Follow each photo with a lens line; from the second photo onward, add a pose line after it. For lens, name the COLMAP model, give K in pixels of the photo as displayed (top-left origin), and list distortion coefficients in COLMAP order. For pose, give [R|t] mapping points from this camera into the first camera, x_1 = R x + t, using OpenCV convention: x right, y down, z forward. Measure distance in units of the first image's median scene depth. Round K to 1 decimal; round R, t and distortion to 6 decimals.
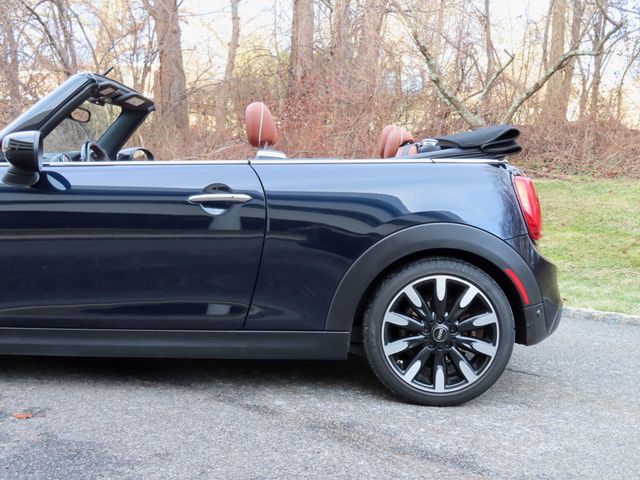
lens RADIAL K [[794.8, 0, 314.3], [0, 794.8, 239.0], [0, 0, 1]] dist [-0.004768, 0.000000]
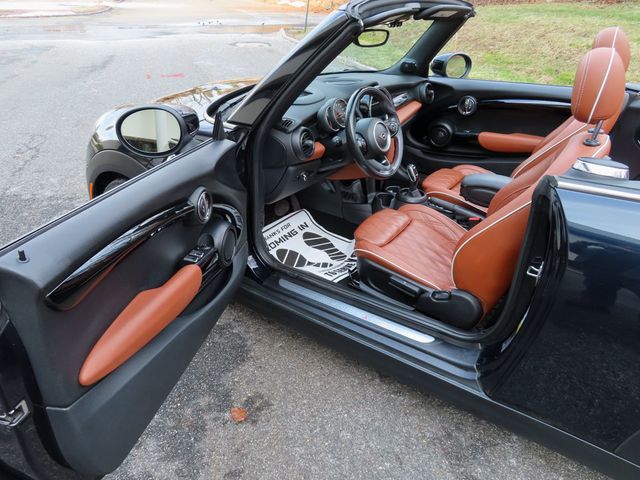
lens RADIAL K [[455.2, 0, 318.2], [0, 455.2, 243.5], [0, 0, 1]] dist [-0.012478, 0.008969]
pose [[0.834187, 0.254873, -0.489051, -0.052925], [-0.031151, 0.907157, 0.419638, -0.199118], [0.550601, -0.334822, 0.764678, 0.633331]]
